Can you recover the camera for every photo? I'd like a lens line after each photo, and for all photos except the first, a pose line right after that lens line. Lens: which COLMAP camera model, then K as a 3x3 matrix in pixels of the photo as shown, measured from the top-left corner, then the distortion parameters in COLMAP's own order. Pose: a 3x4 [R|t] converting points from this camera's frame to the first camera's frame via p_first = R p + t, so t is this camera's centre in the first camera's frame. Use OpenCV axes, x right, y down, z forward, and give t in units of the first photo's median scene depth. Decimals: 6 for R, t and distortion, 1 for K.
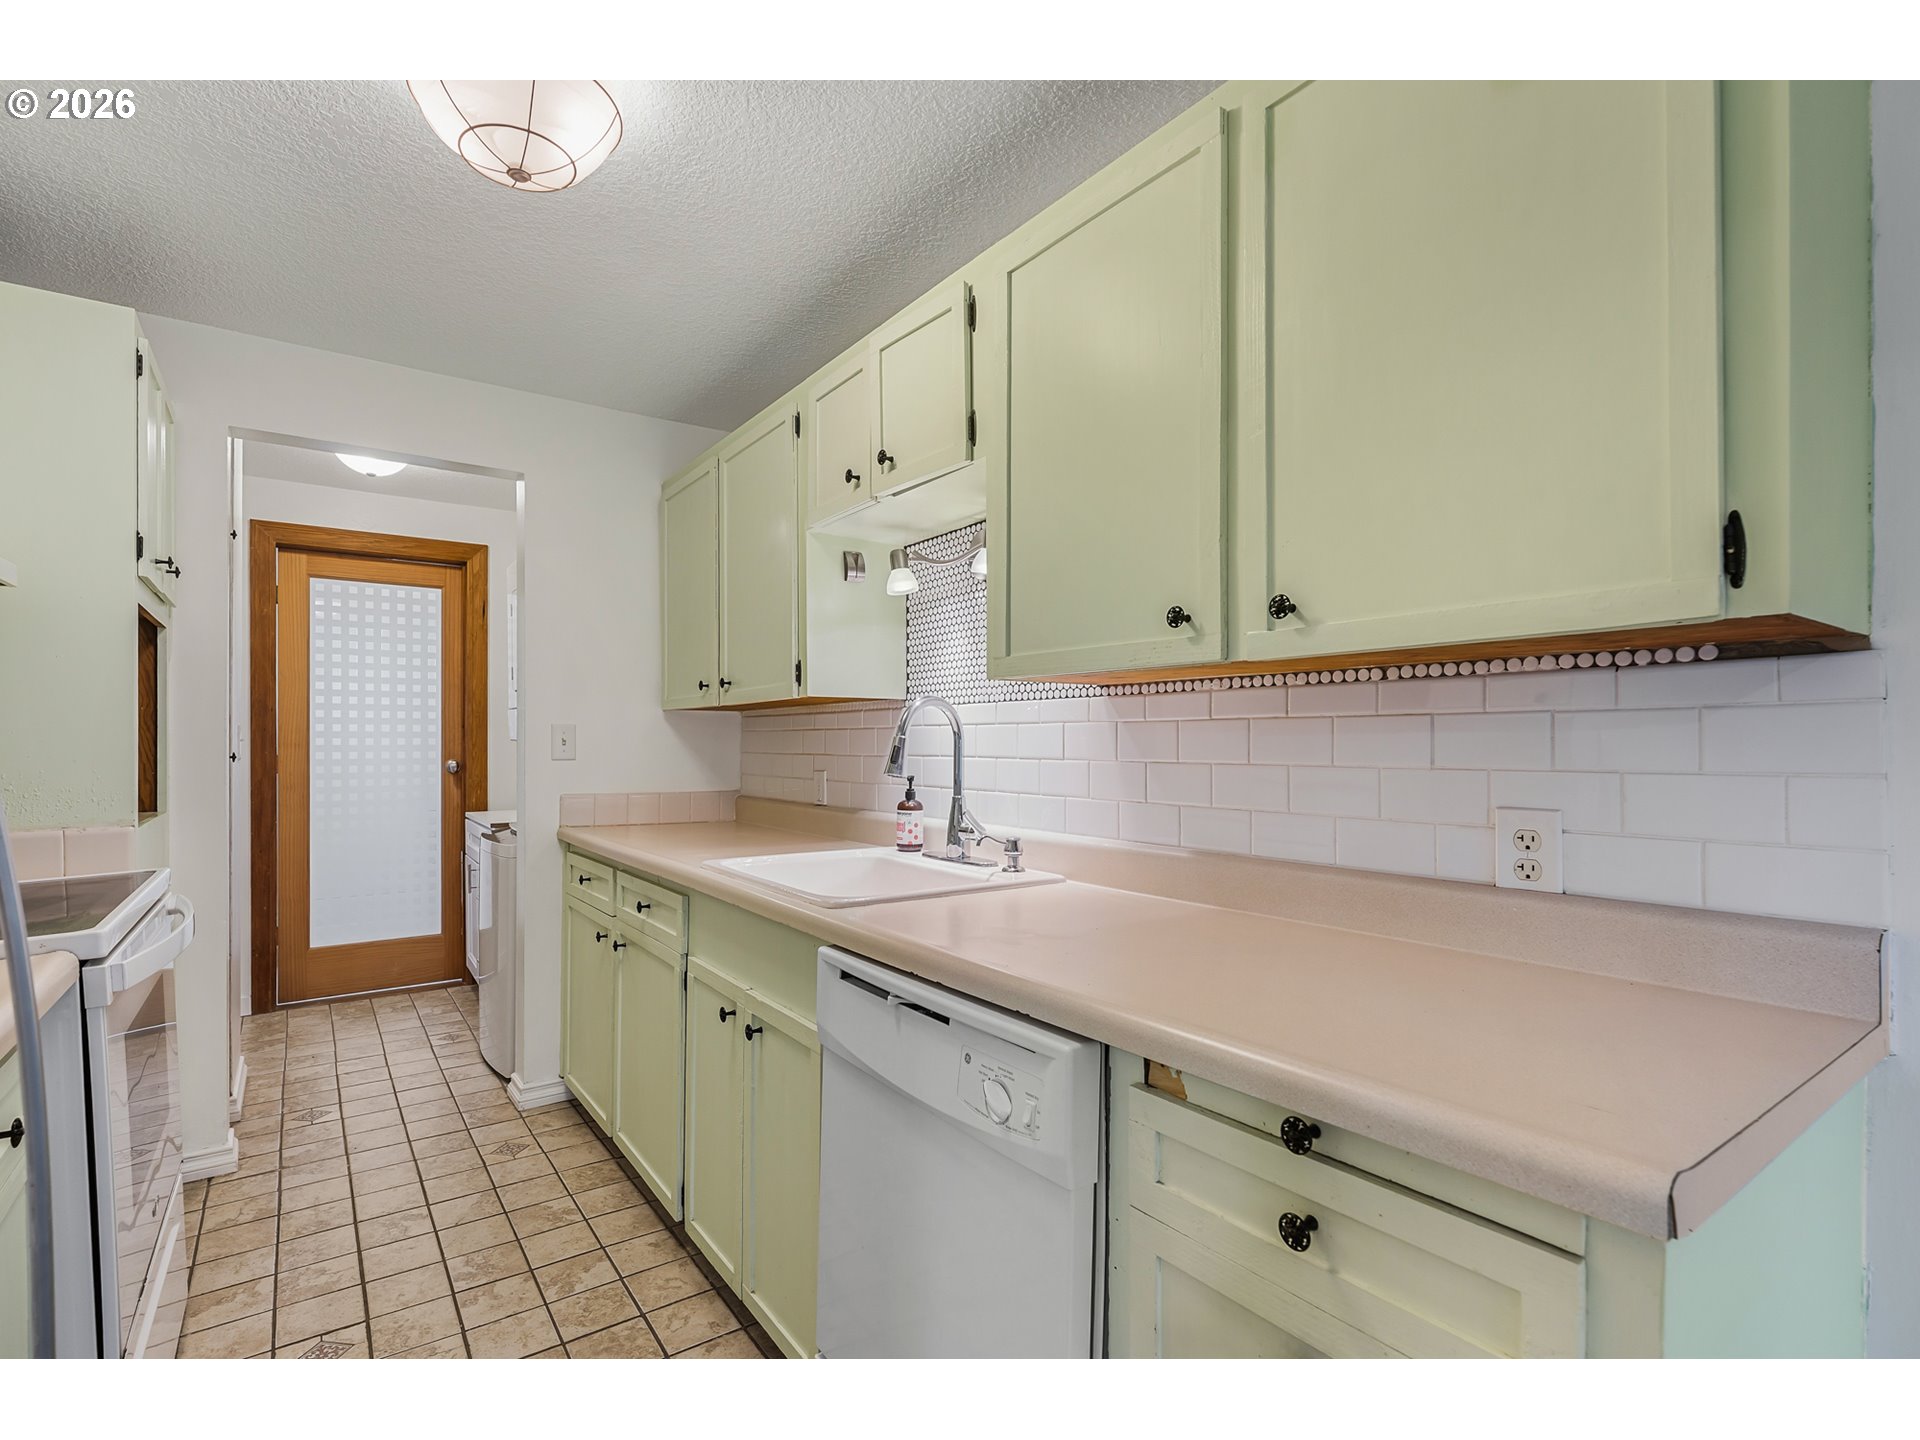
lens RADIAL K [[919.5, 0, 949.0], [0, 919.5, 742.7], [0, 0, 1]] dist [0.002293, 0.000212]
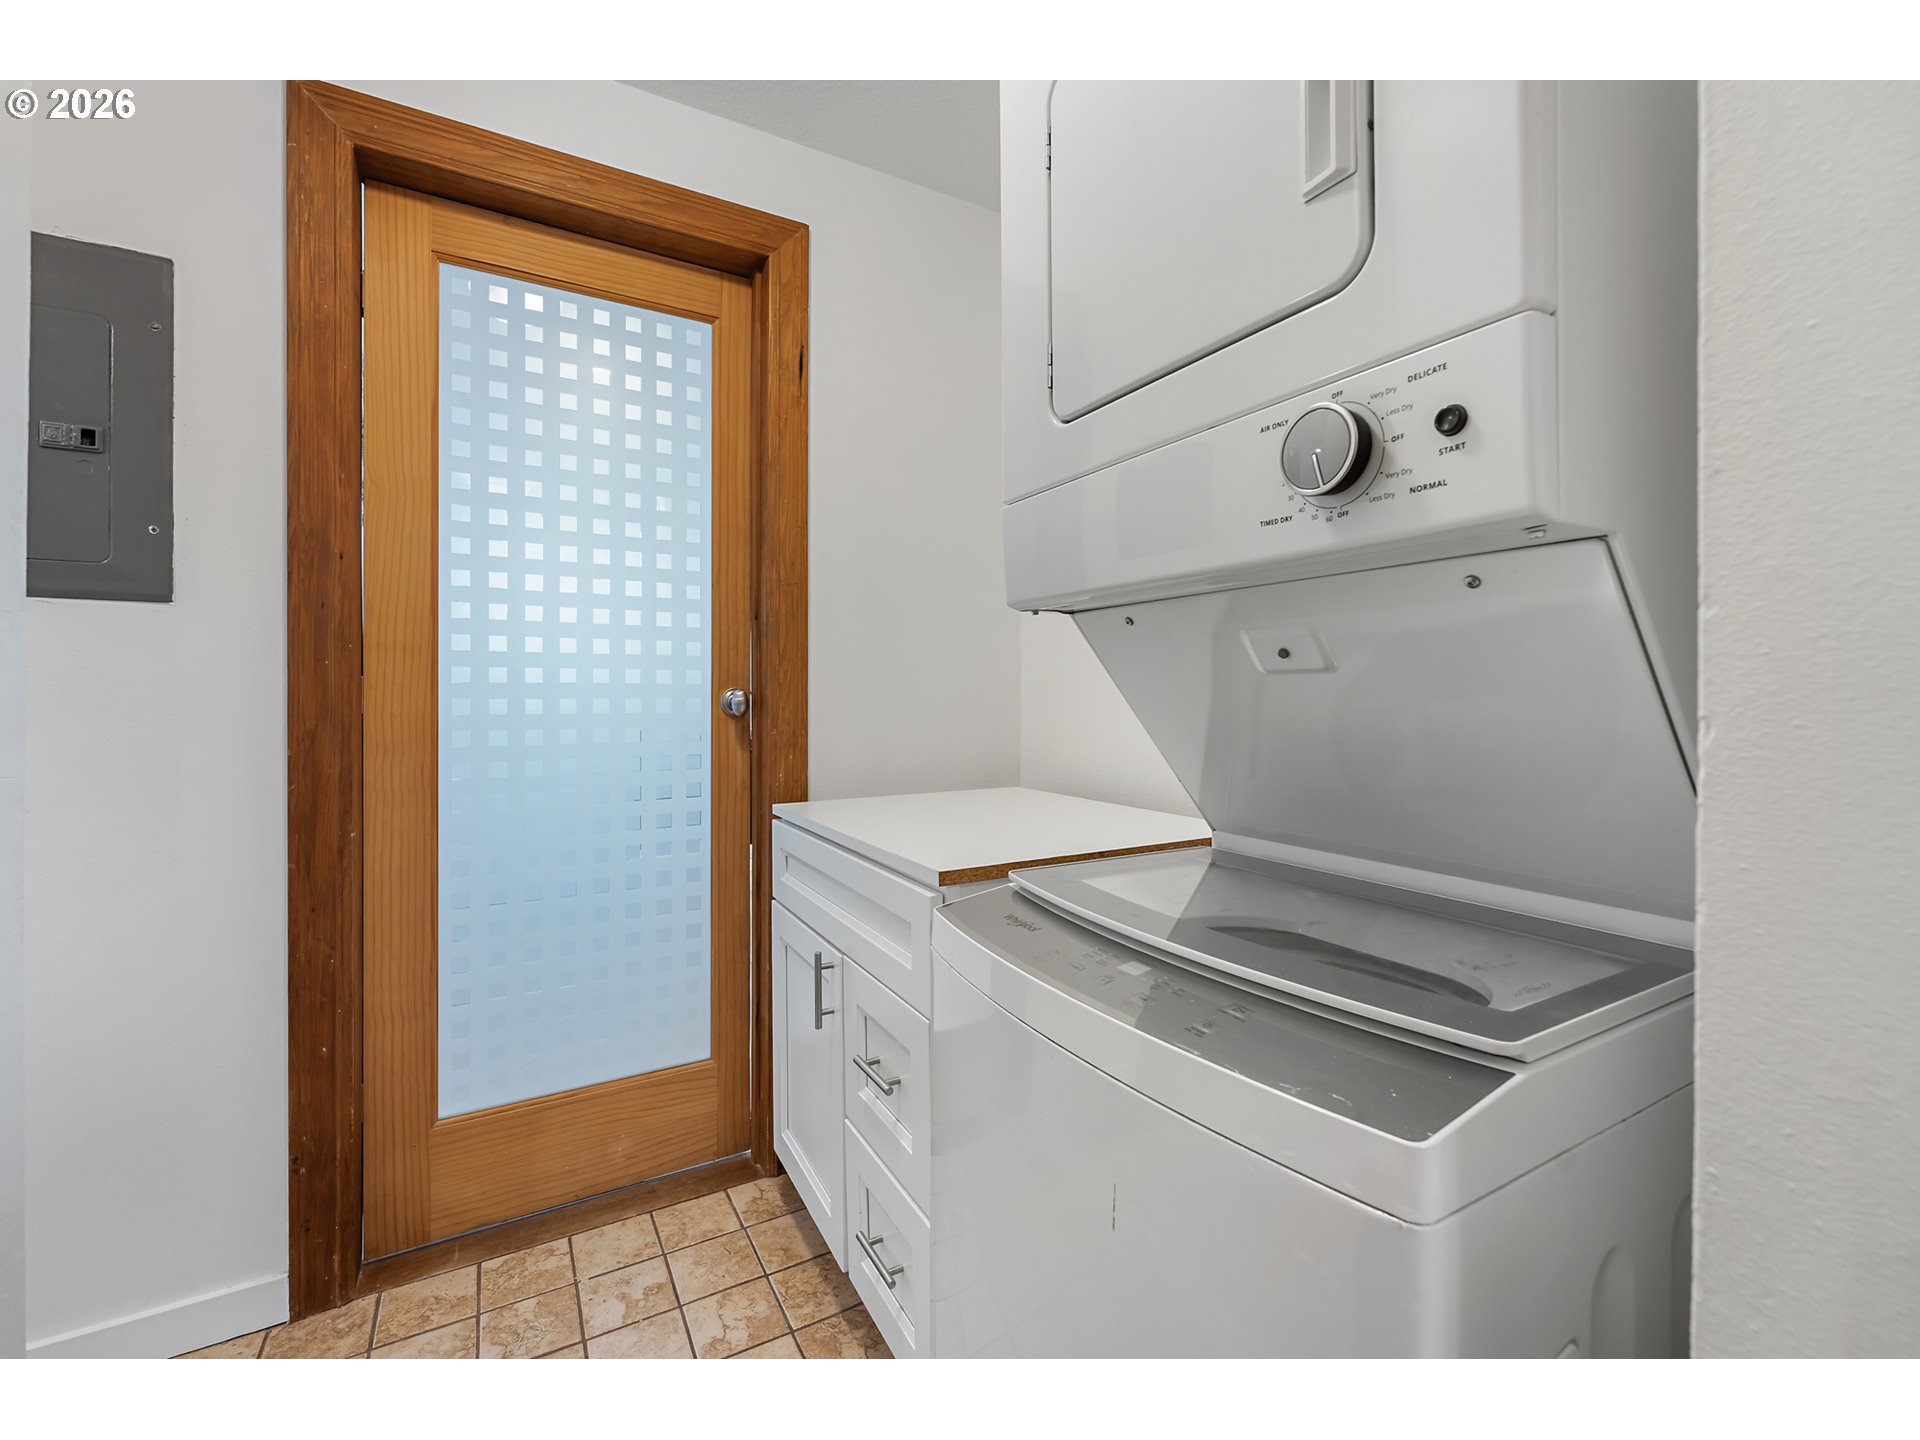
lens RADIAL K [[821.6, 0, 959.9], [0, 821.6, 693.4], [0, 0, 1]] dist [-0.000260, -0.000476]
pose [[0.994387, -0.001549, -0.105793, -0.742359], [0.000849, 0.999977, -0.006660, 0.047145], [0.105801, 0.006532, 0.994366, 1.162433]]
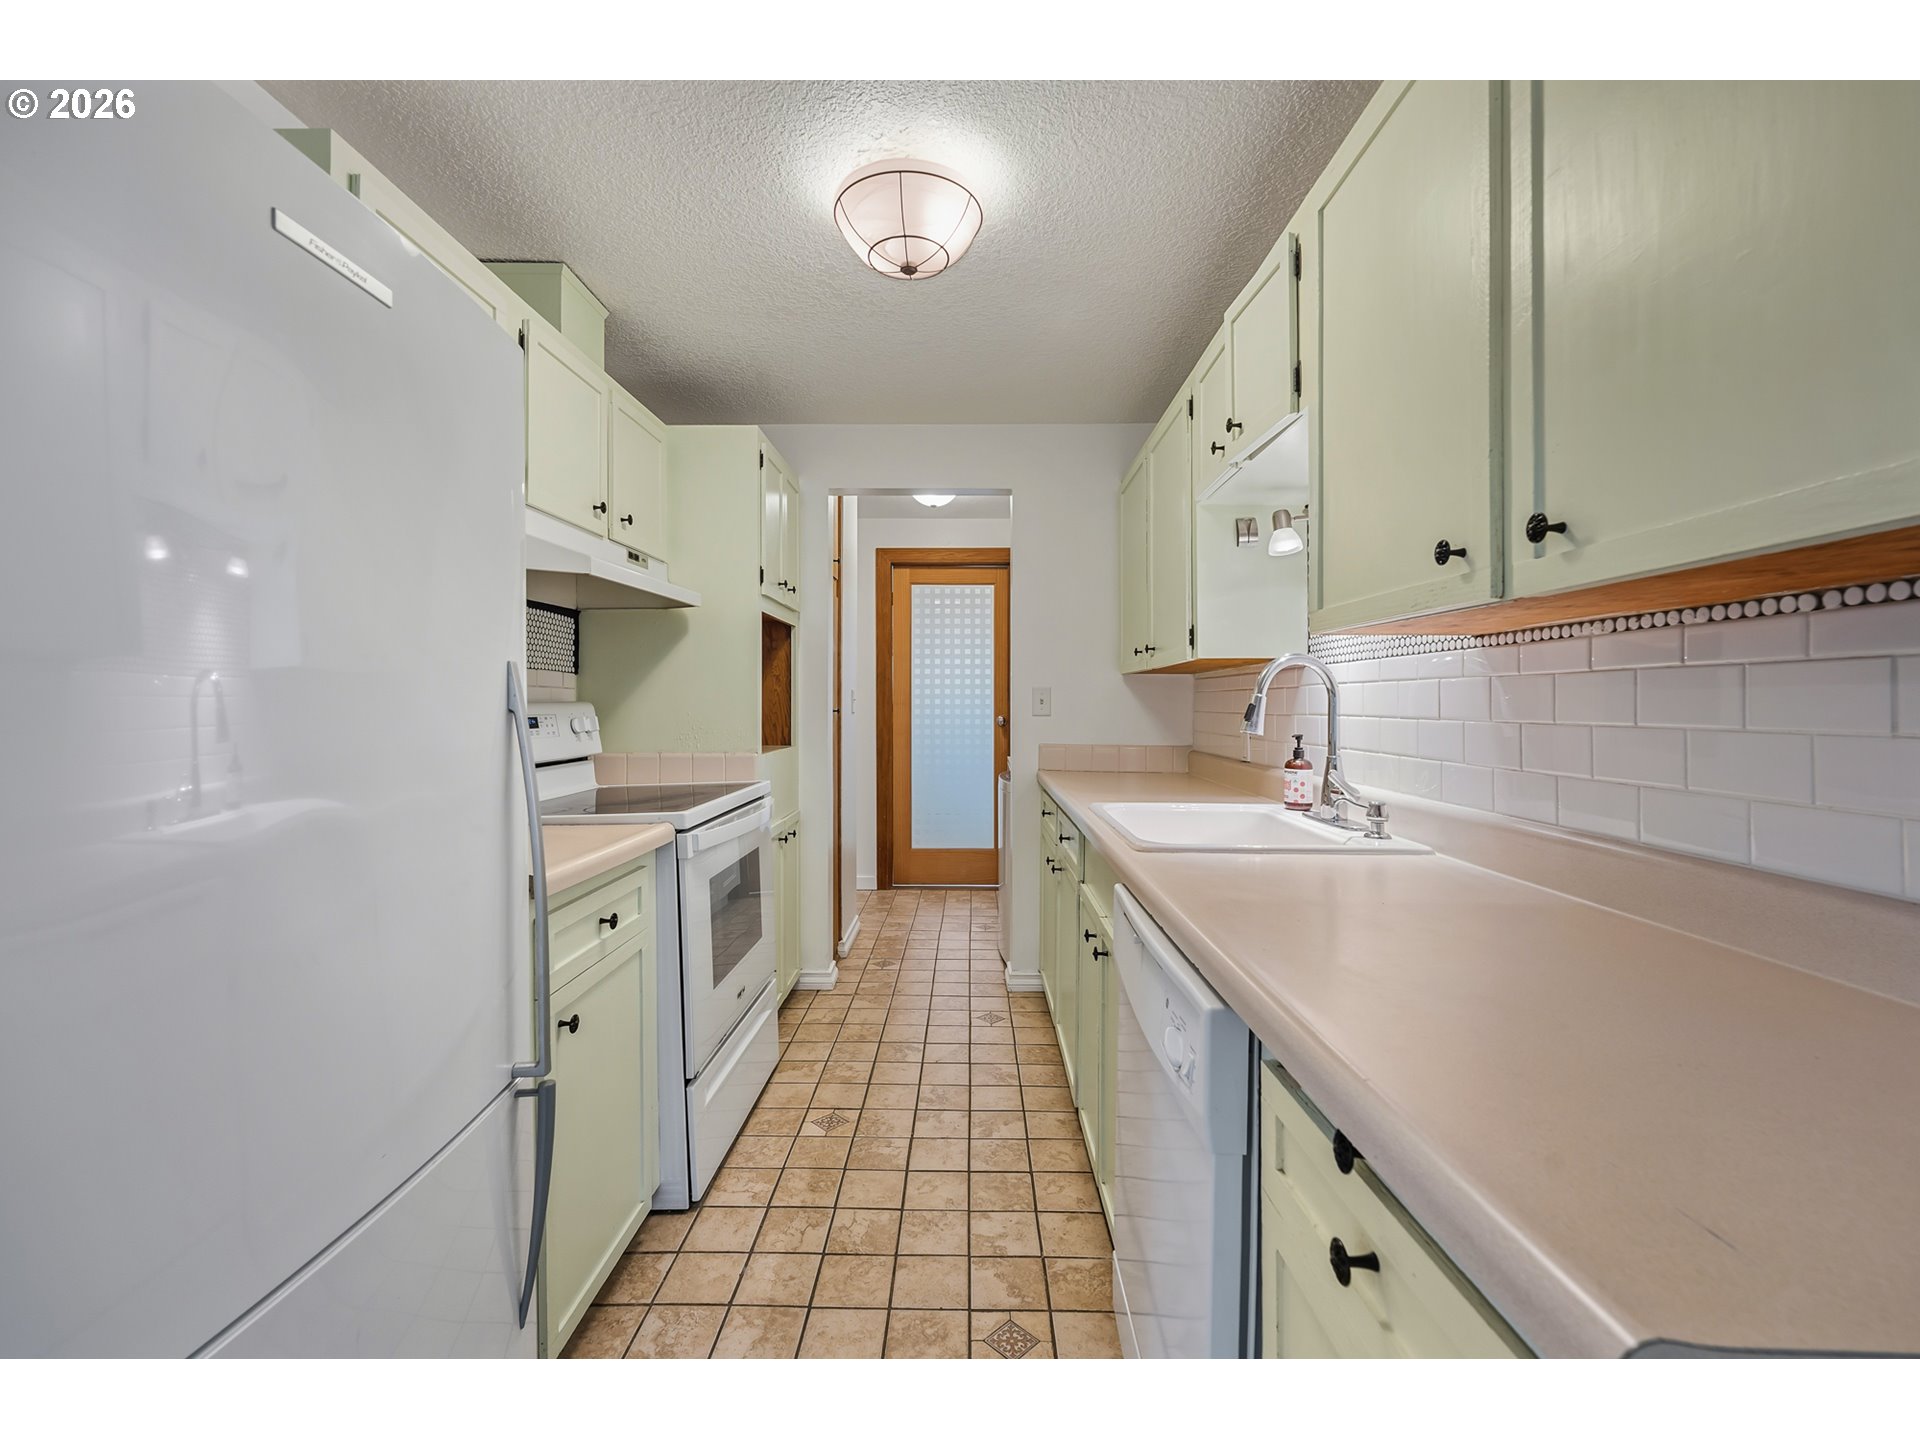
lens RADIAL K [[820.5, 0, 958.4], [0, 820.5, 706.2], [0, 0, 1]] dist [-0.000807, -0.000331]
pose [[0.805862, 0.004751, -0.592085, 0.190392], [-0.003842, 0.999989, 0.002796, 0.004165], [0.592092, 0.000022, 0.805871, 0.060648]]
